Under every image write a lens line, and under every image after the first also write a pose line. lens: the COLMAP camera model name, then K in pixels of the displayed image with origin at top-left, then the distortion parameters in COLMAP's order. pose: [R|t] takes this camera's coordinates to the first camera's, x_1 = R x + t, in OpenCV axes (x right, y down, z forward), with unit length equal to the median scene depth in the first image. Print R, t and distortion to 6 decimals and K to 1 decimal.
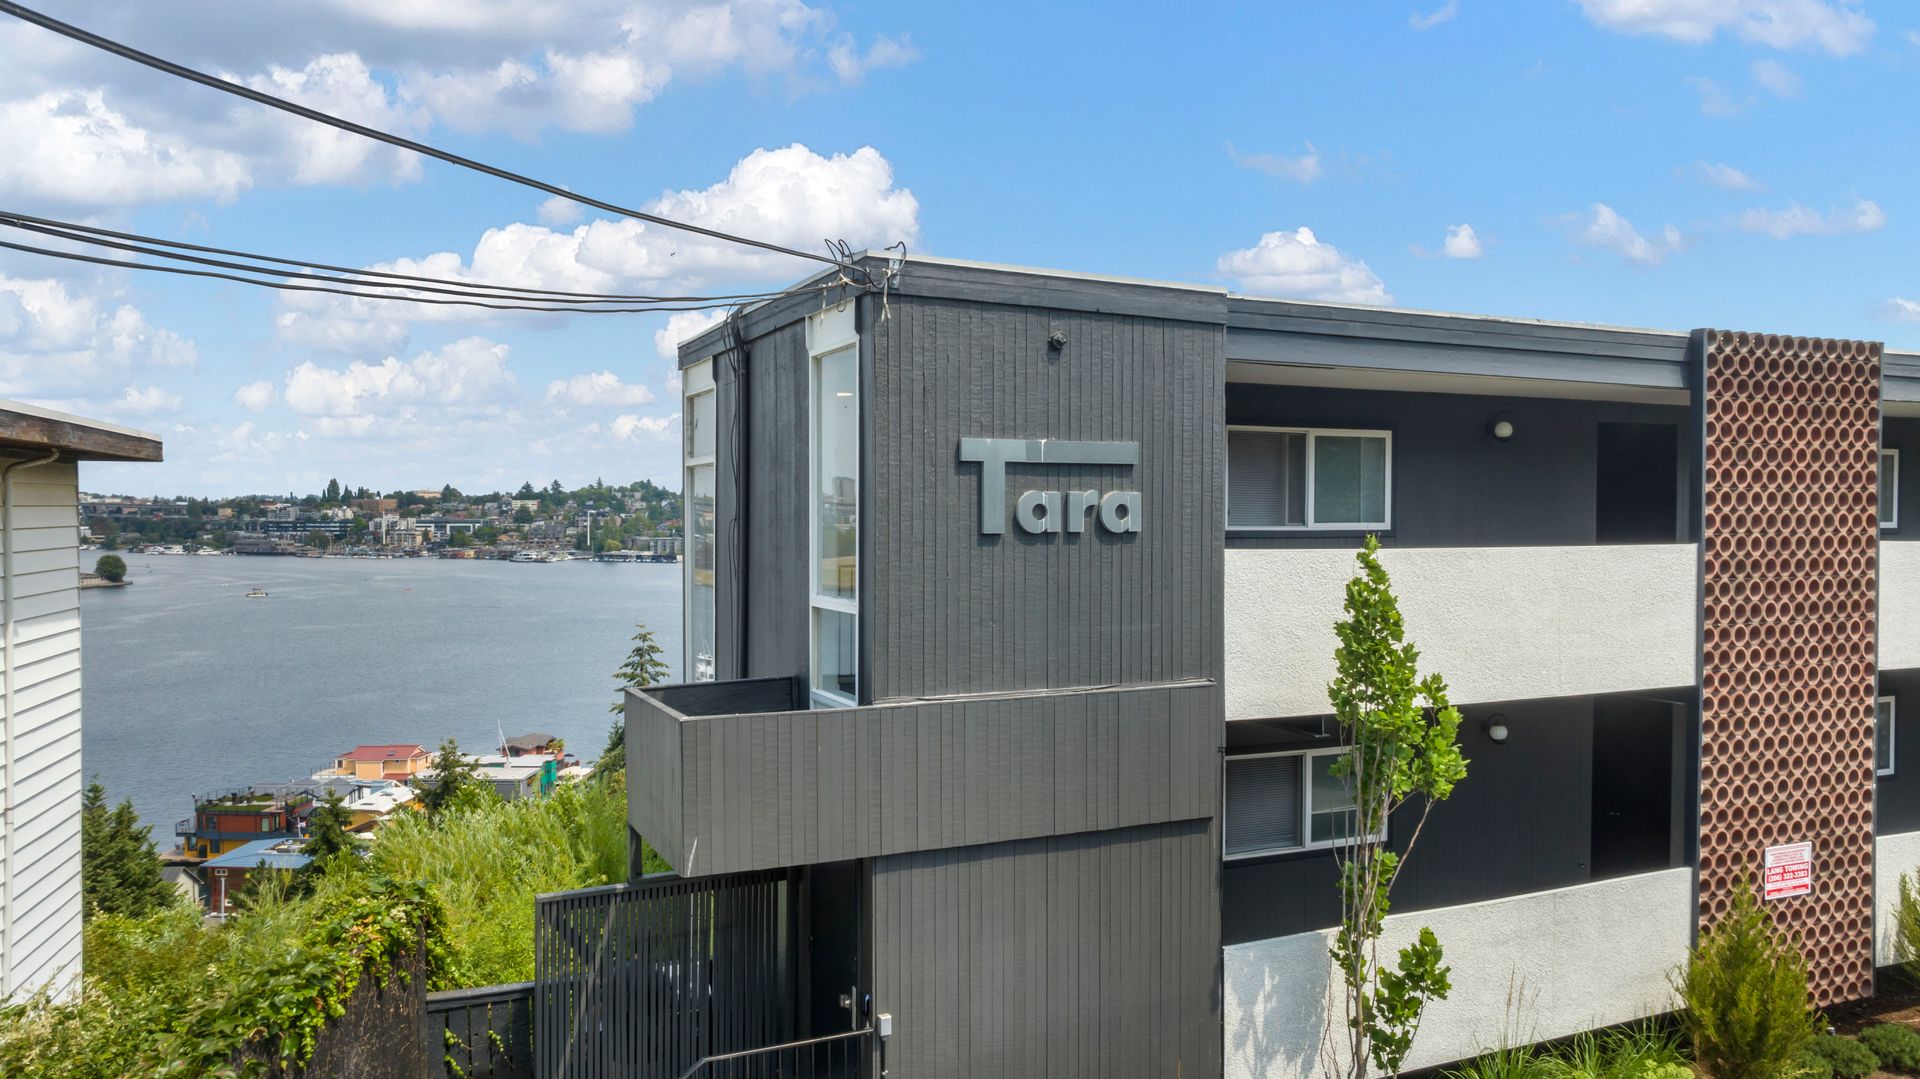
lens RADIAL K [[1361.7, 0, 962.5], [0, 1361.7, 540.0], [0, 0, 1]] dist [-0.047446, 0.062013]
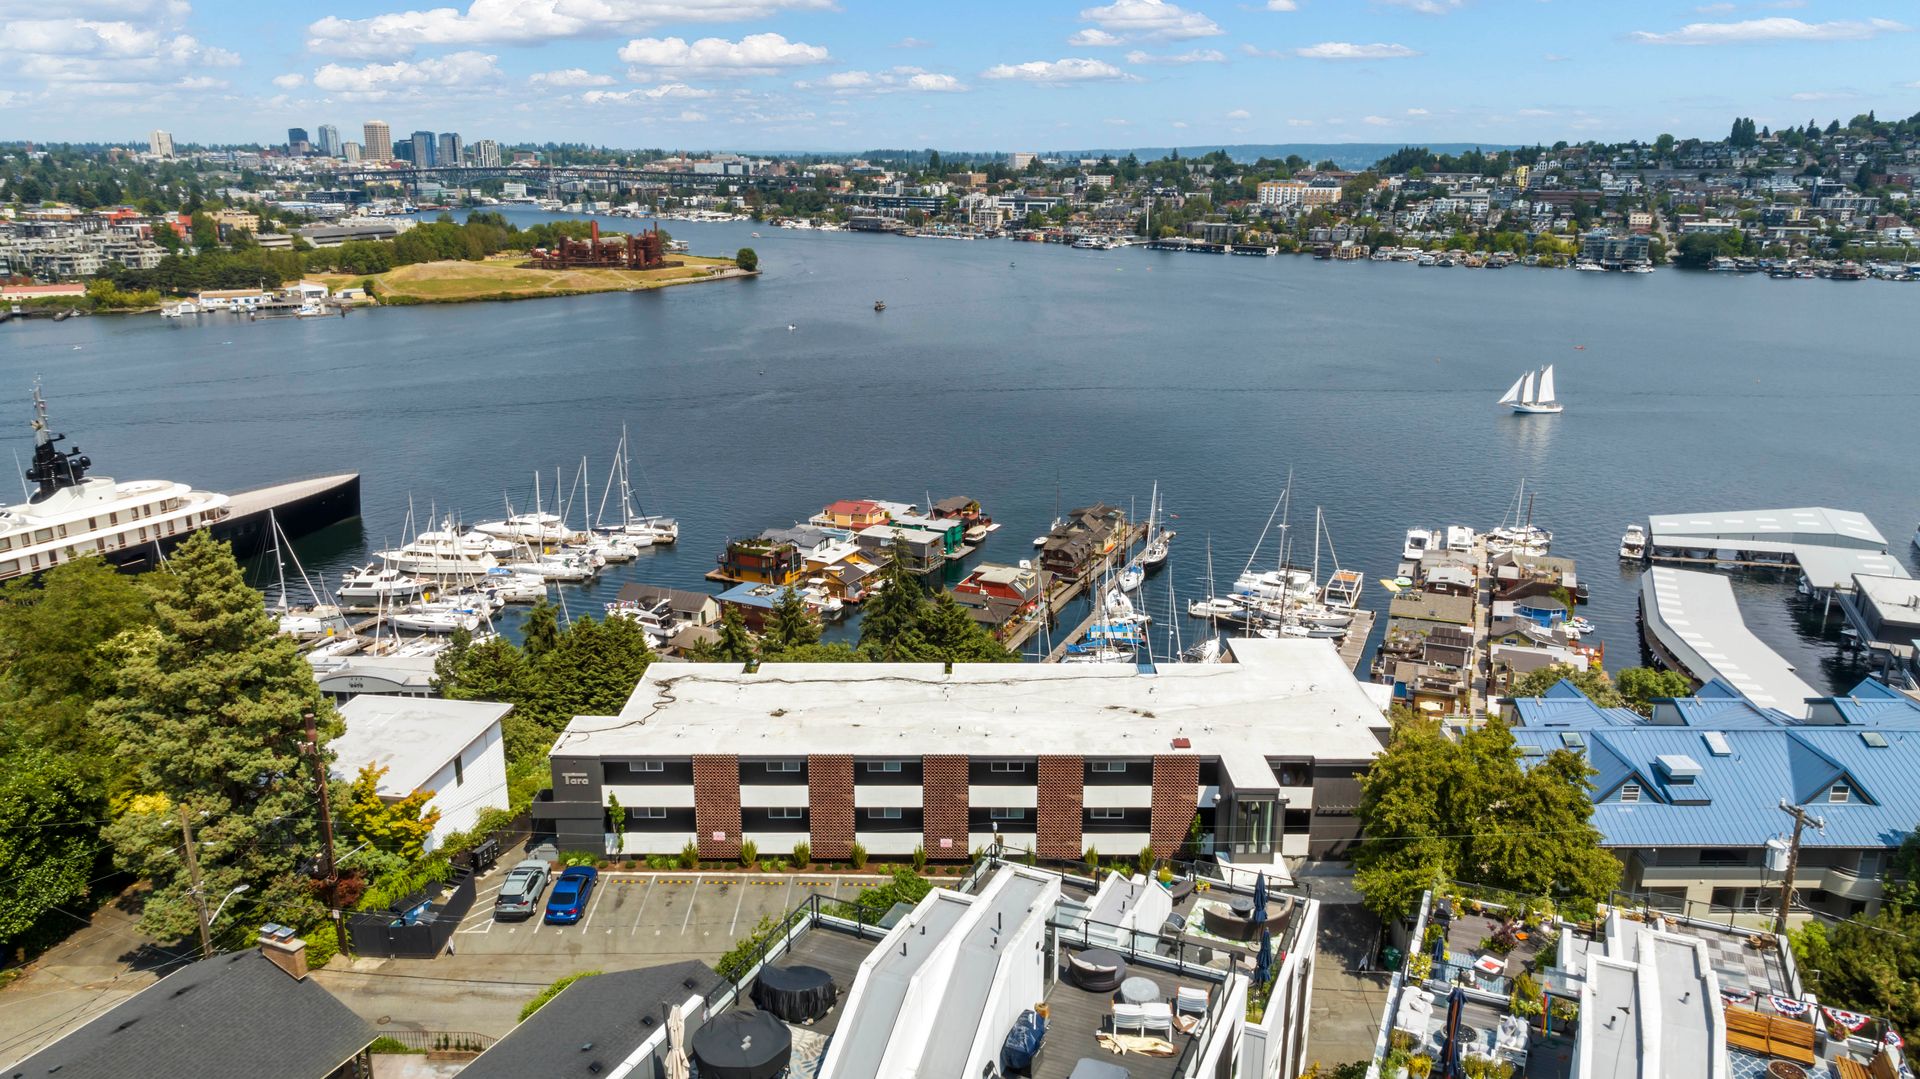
lens RADIAL K [[1356.4, 0, 957.2], [0, 1356.4, 538.0], [0, 0, 1]] dist [-0.037506, 0.038460]
pose [[0.908965, 0.111603, -0.401655, 3.884003], [-0.008832, 0.968437, 0.249101, -2.575830], [0.416778, -0.222877, 0.881262, -3.605415]]
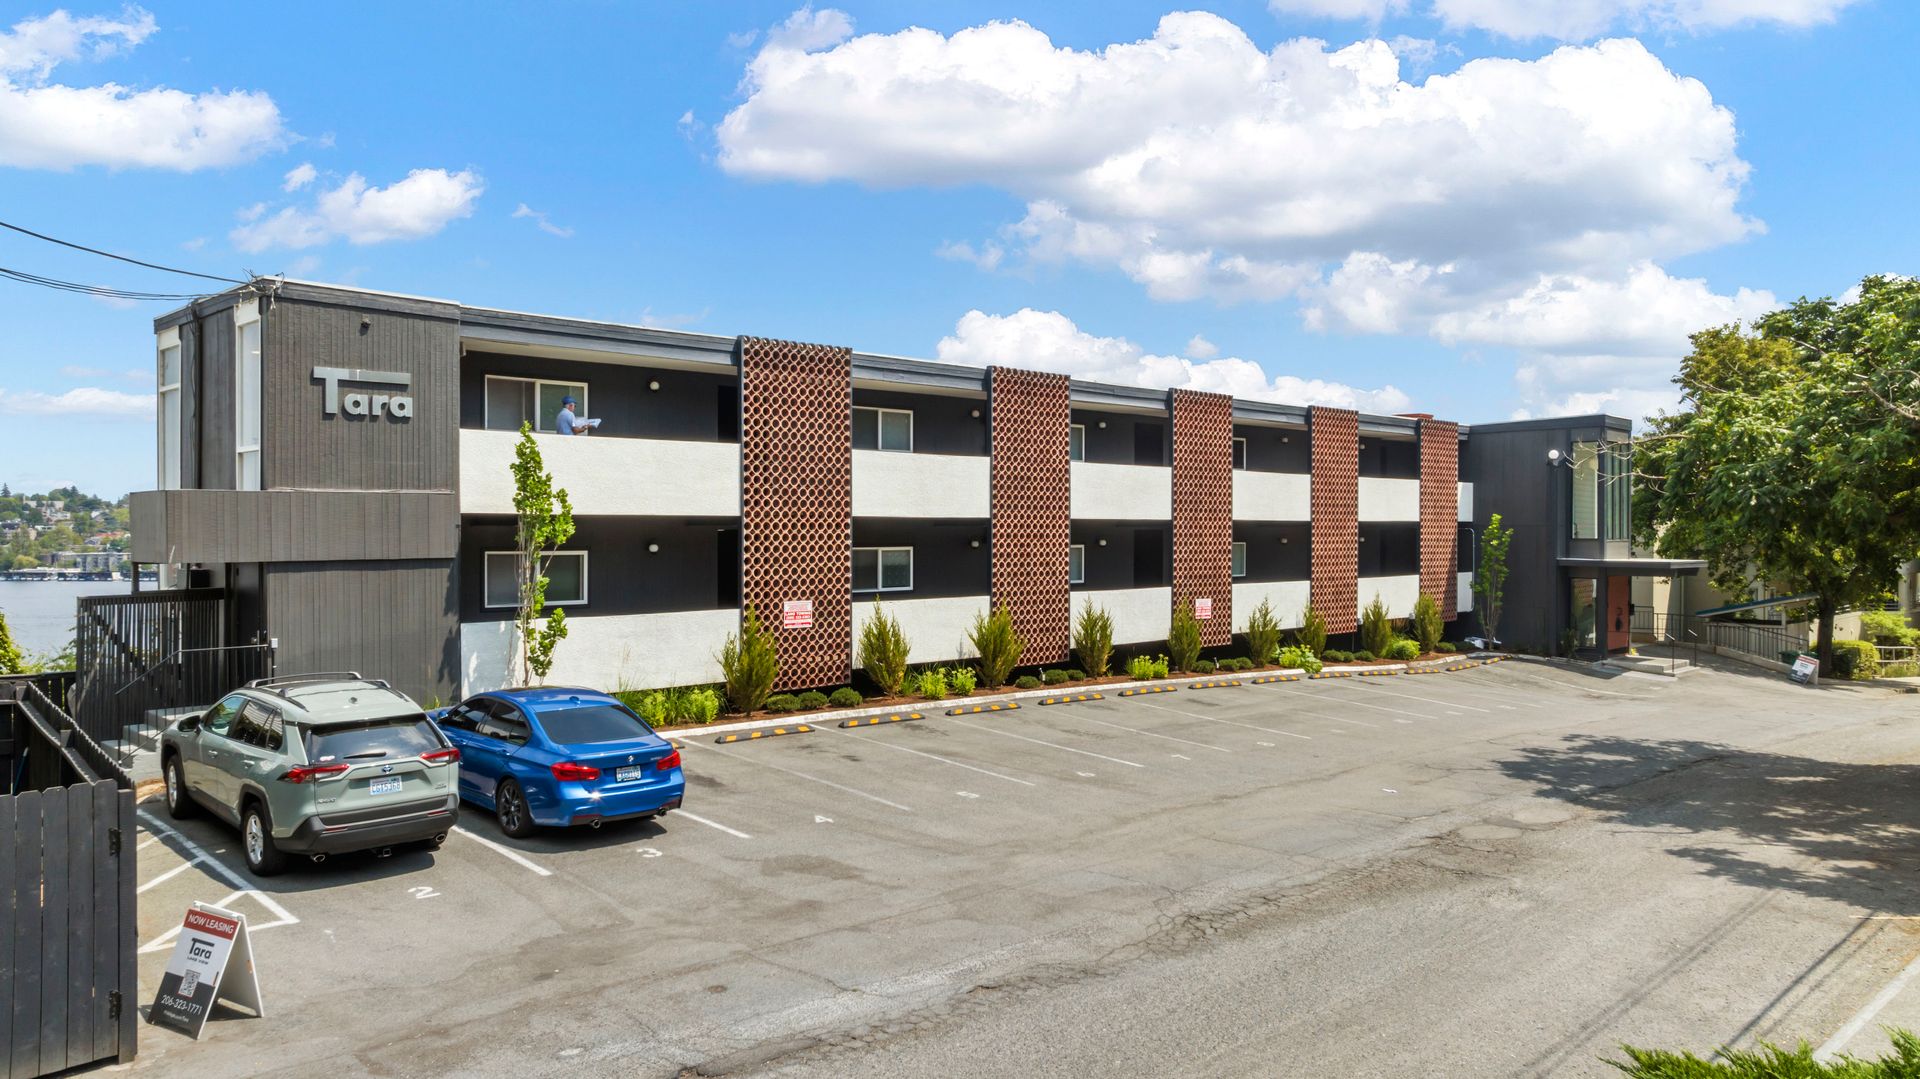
lens RADIAL K [[1368.2, 0, 993.5], [0, 1368.2, 541.8], [0, 0, 1]] dist [-0.070358, 0.062864]
pose [[0.930912, -0.003261, 0.365230, 0.154516], [0.006477, 0.999950, -0.007582, 0.157414], [-0.365187, 0.009423, 0.930887, -0.956098]]
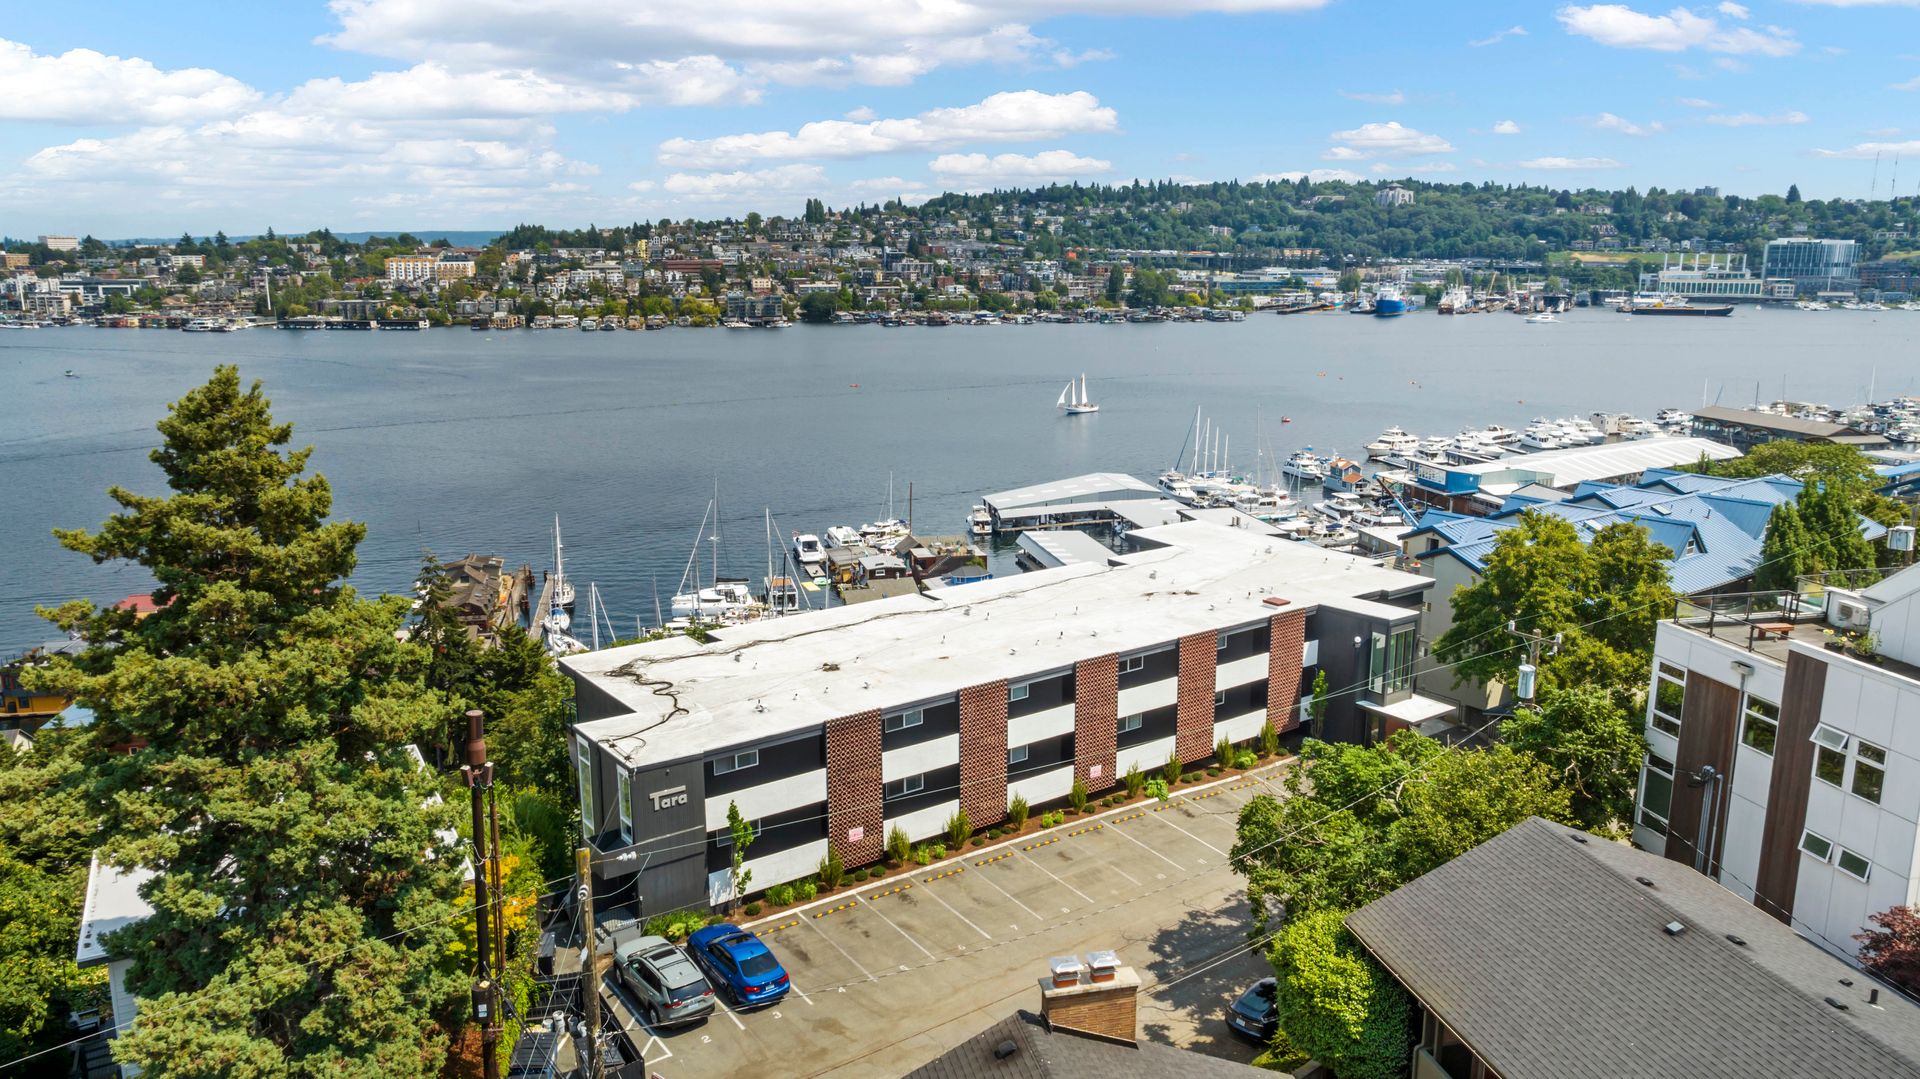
lens RADIAL K [[1354.7, 0, 960.0], [0, 1354.7, 539.5], [0, 0, 1]] dist [-0.019776, 0.000523]
pose [[0.978954, -0.046732, 0.198660, 0.132397], [0.008117, 0.981575, 0.190904, -1.487762], [-0.203922, -0.185273, 0.961296, -3.010628]]
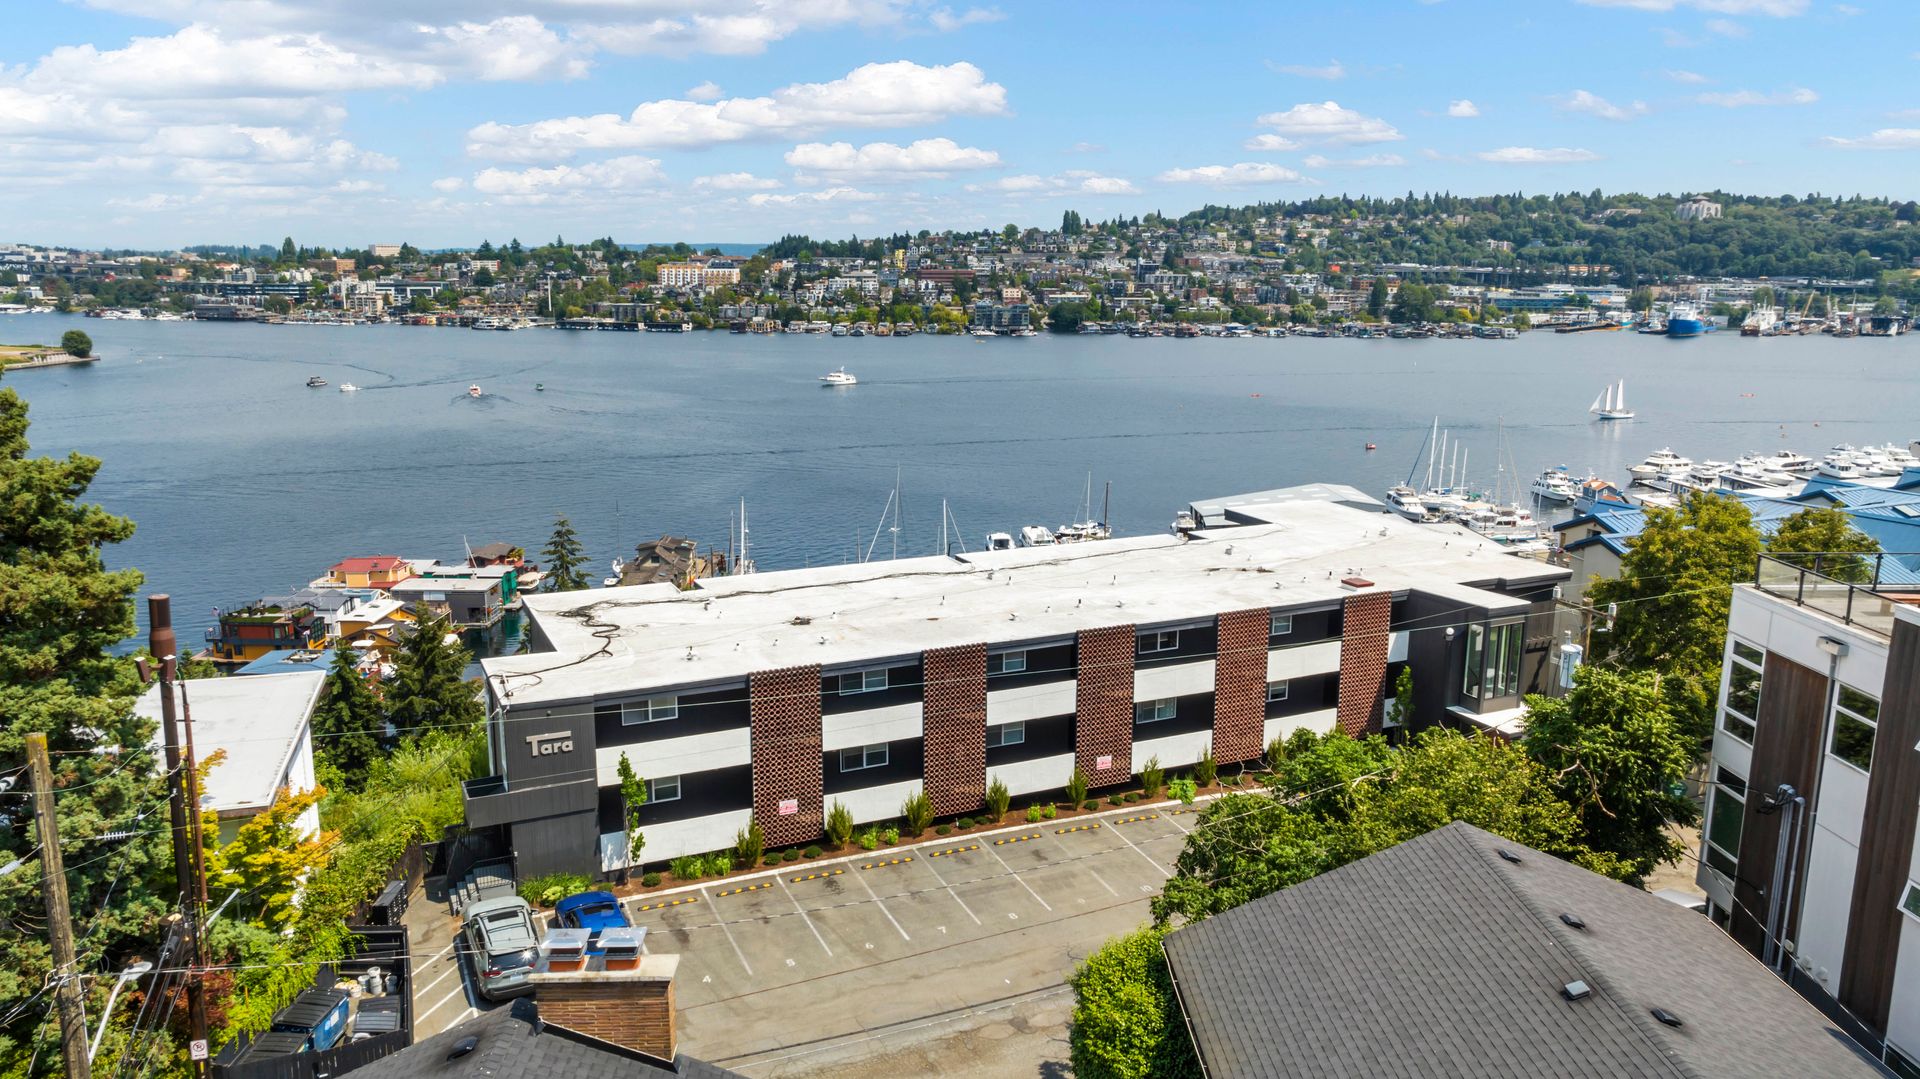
lens RADIAL K [[1361.3, 0, 960.0], [0, 1361.3, 539.5], [0, 0, 1]] dist [-0.005063, -0.048099]
pose [[0.999848, -0.000130, 0.017410, 1.027363], [-0.002993, 0.983807, 0.179207, -1.156194], [-0.017151, -0.179232, 0.983657, -2.565249]]
